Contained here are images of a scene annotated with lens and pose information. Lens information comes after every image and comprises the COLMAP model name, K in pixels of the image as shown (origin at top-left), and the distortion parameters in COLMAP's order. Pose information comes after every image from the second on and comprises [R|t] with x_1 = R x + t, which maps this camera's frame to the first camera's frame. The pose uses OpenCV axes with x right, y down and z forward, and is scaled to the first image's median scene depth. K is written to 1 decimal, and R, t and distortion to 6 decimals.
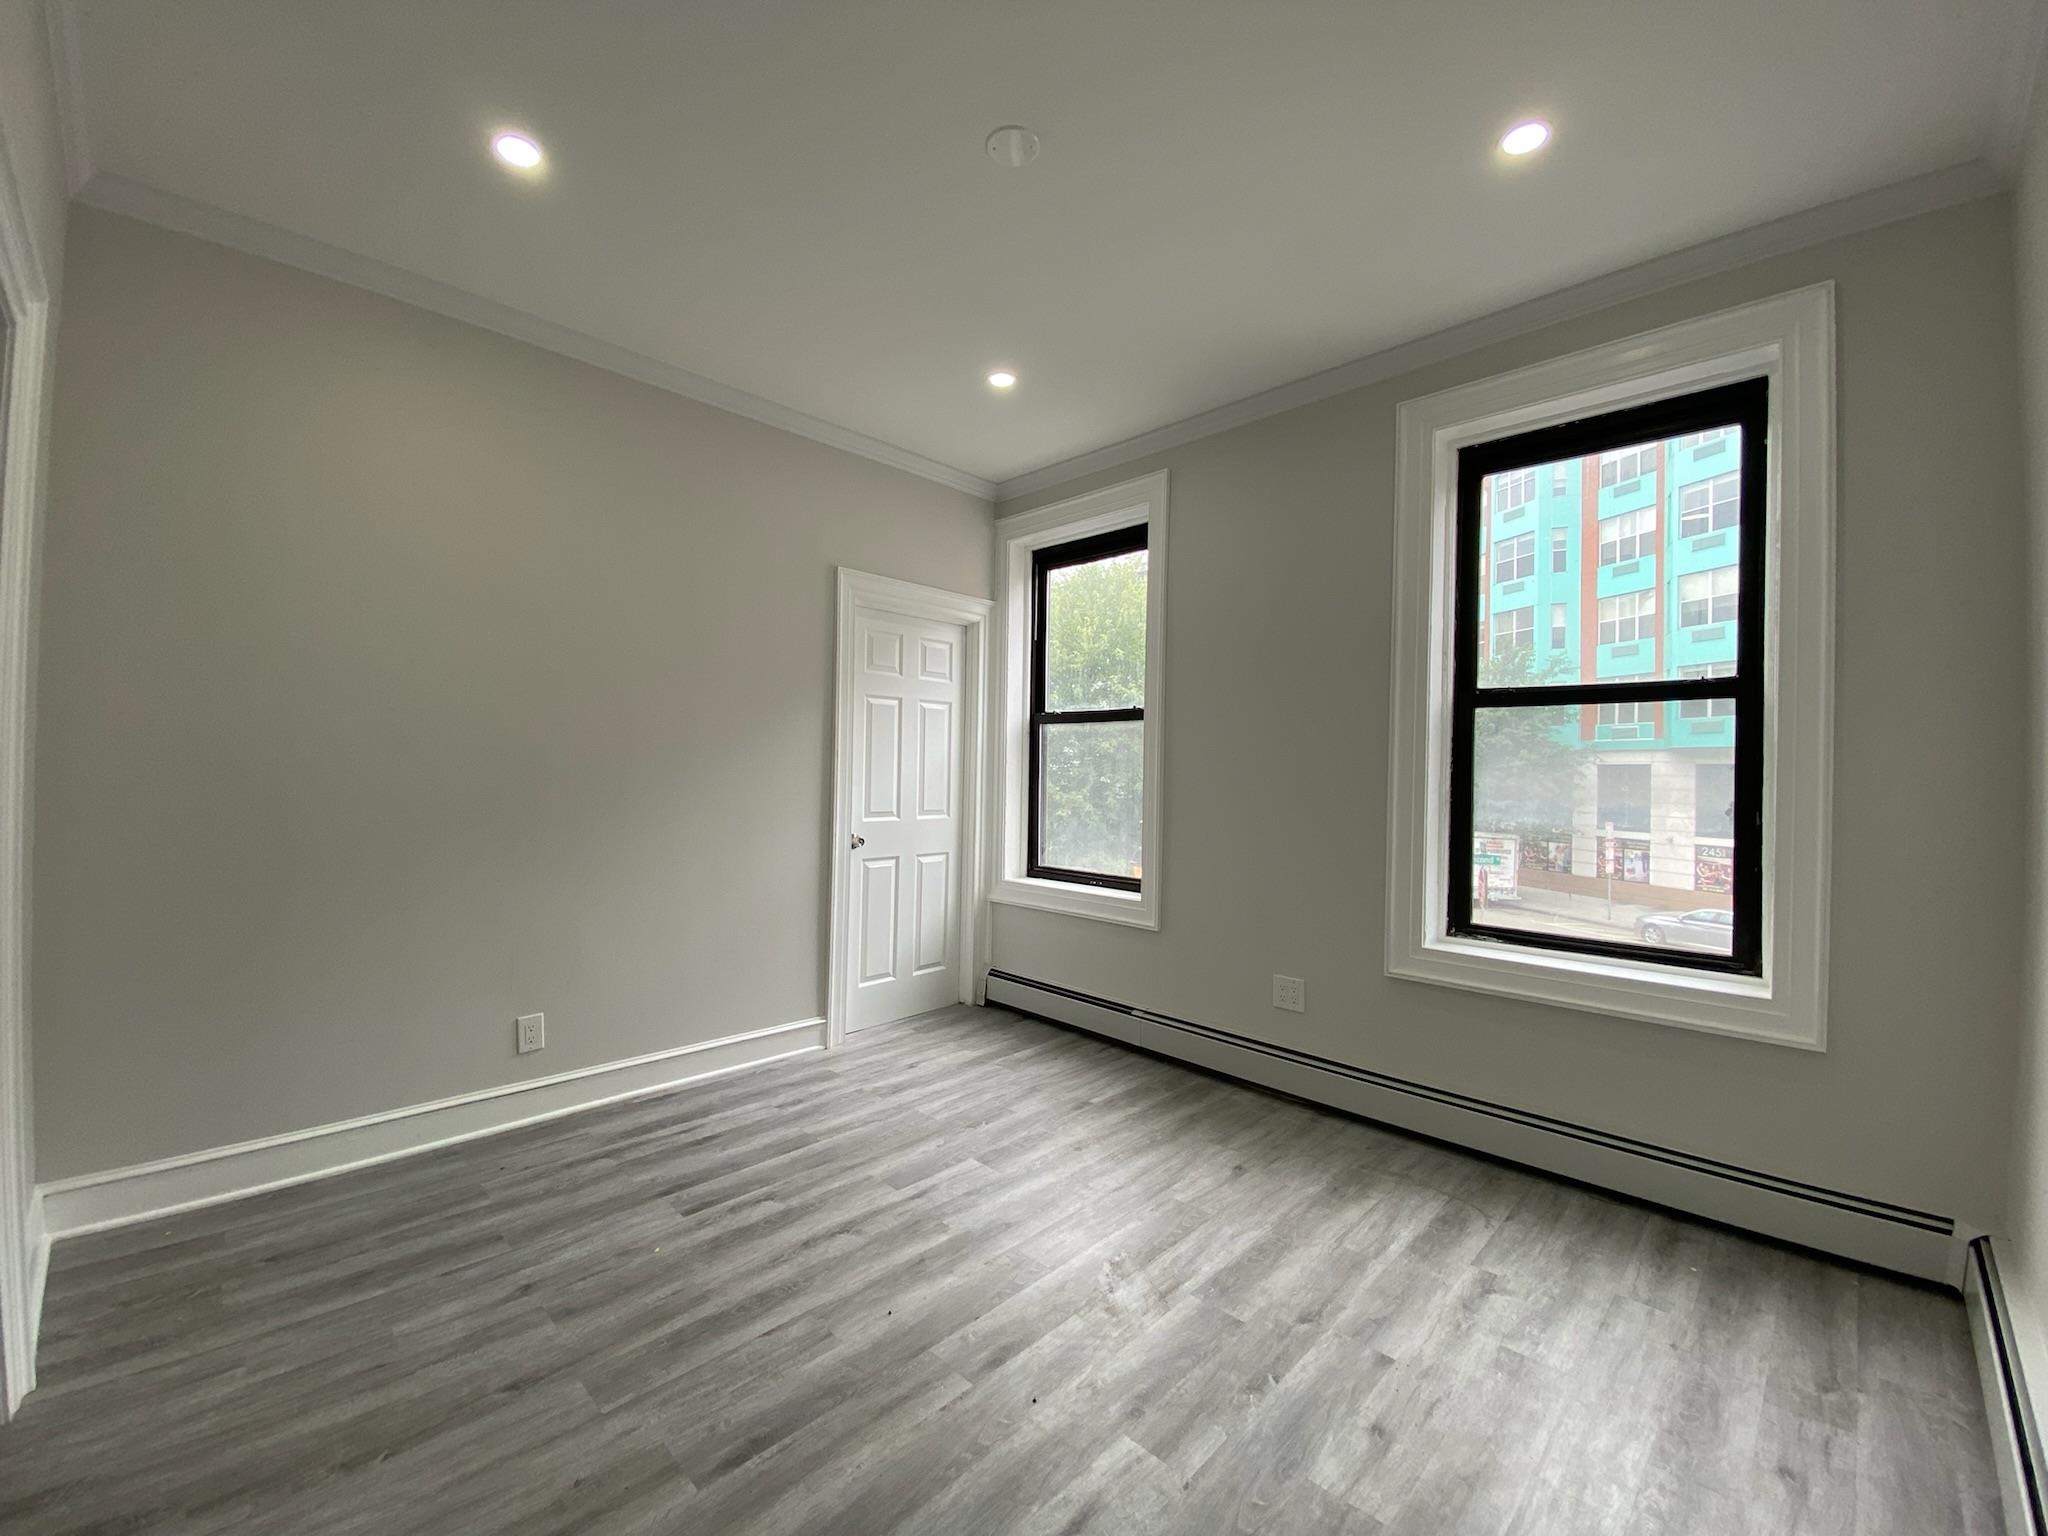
lens RADIAL K [[837.2, 0, 1007.7], [0, 837.2, 739.5], [0, 0, 1]] dist [-0.008244, -0.004927]
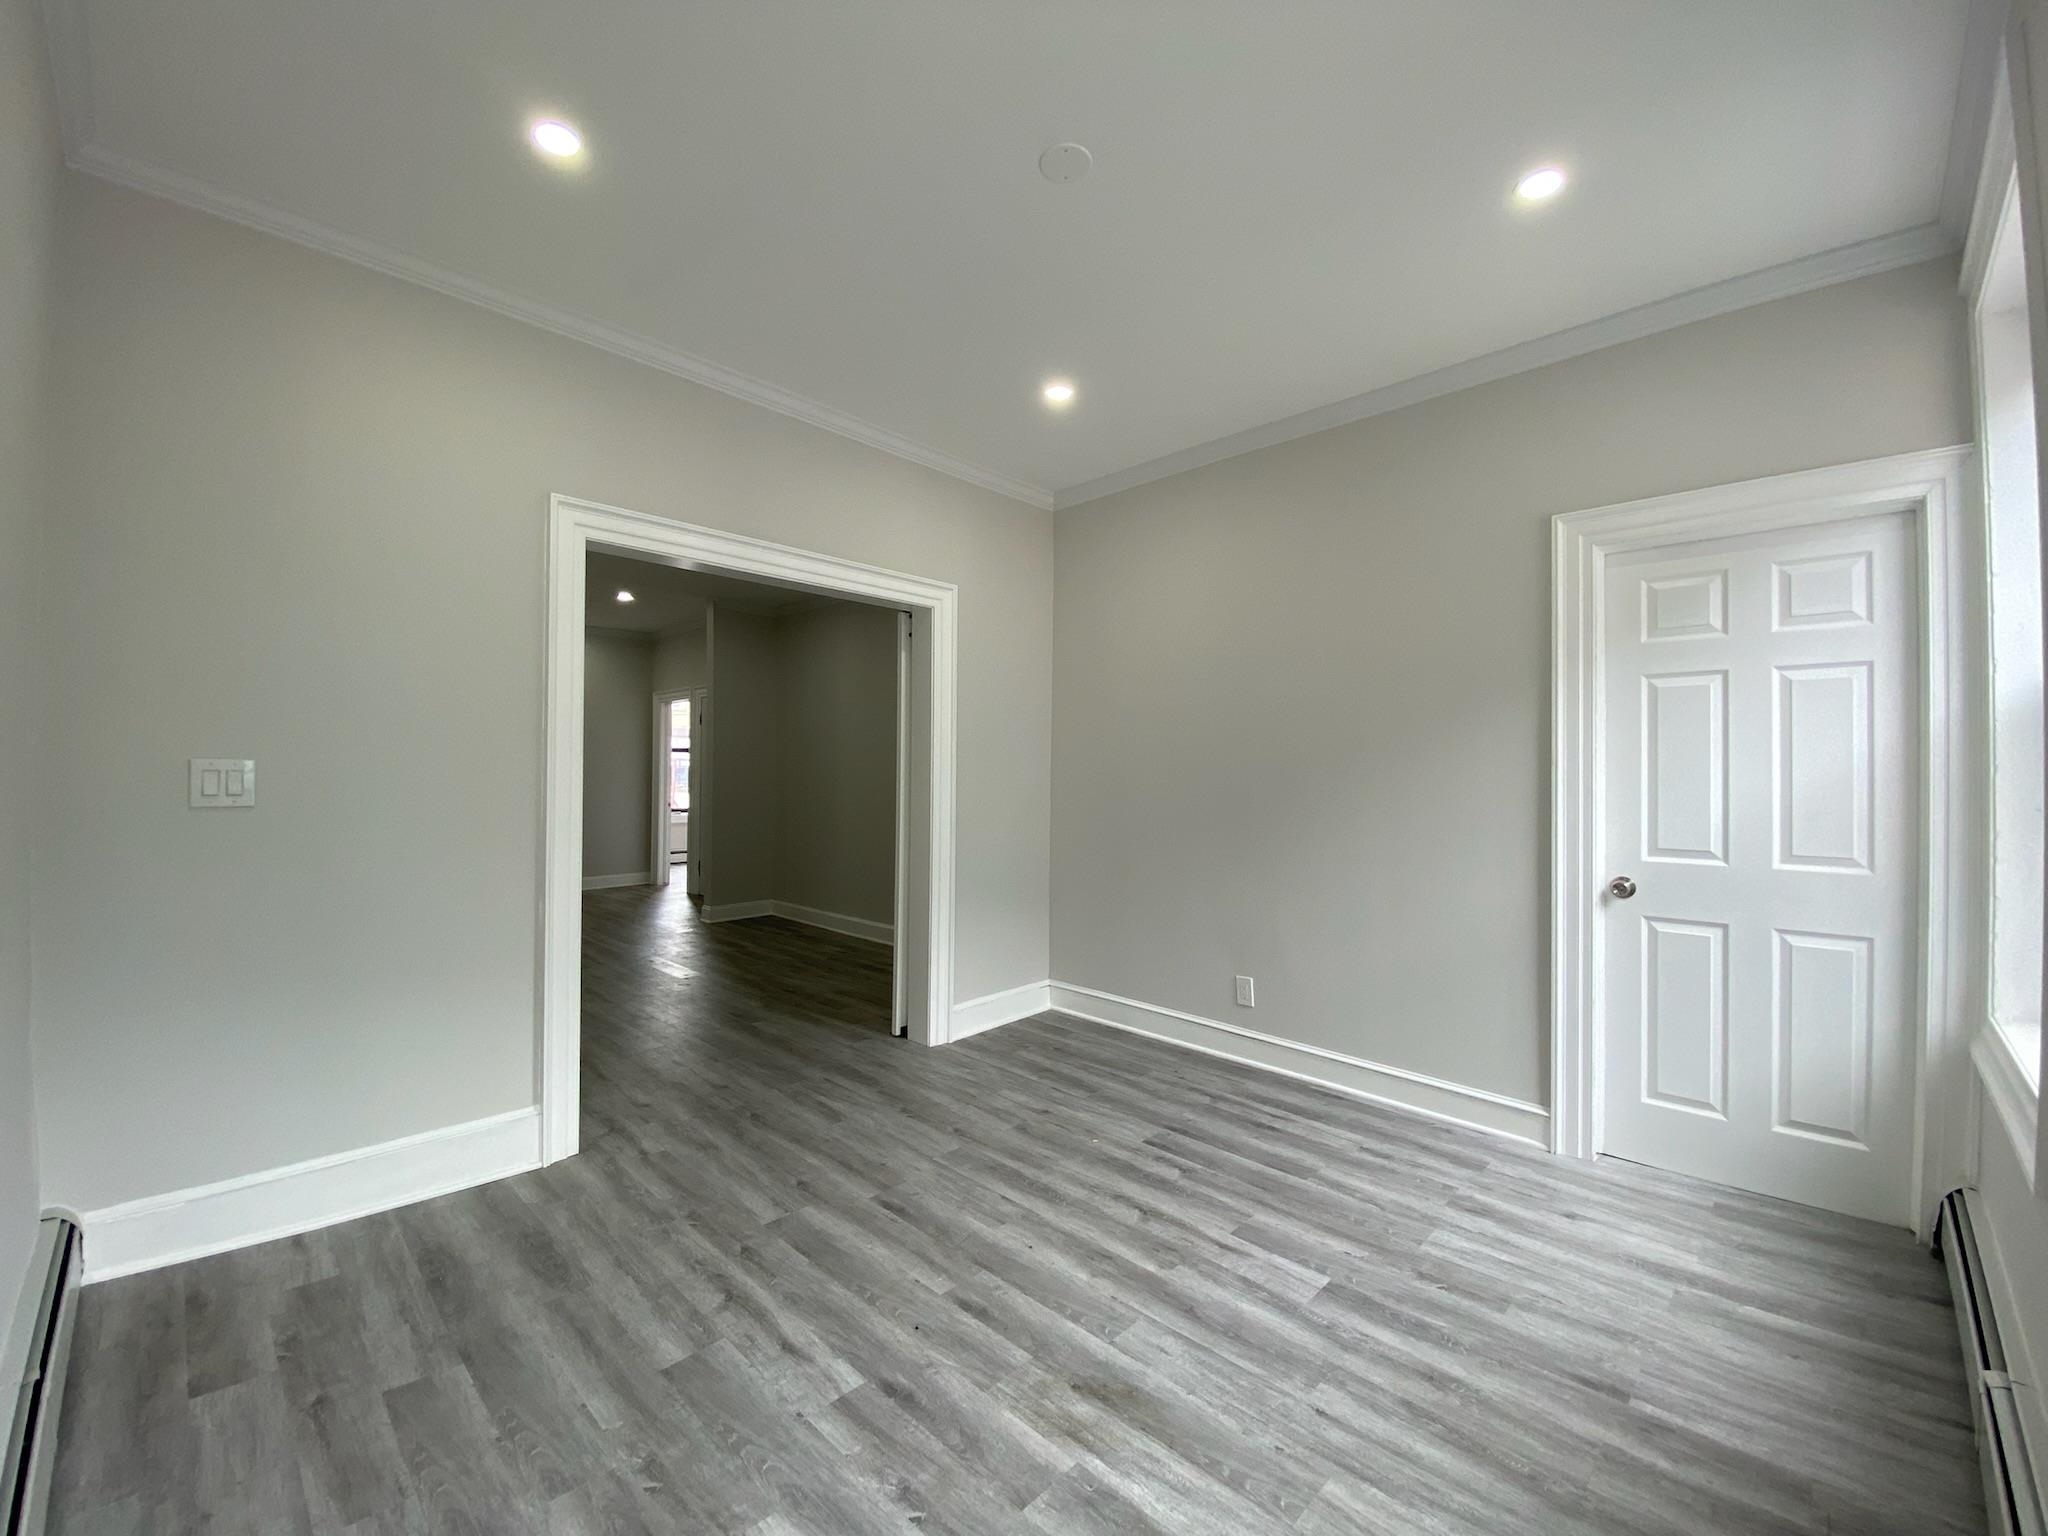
lens RADIAL K [[837.2, 0, 1014.9], [0, 837.2, 771.8], [0, 0, 1]] dist [-0.008244, -0.004927]
pose [[0.012860, -0.007257, -0.999891, 0.733160], [0.017666, 0.999819, -0.007029, 0.031682], [0.999761, -0.017573, 0.012986, 0.708459]]
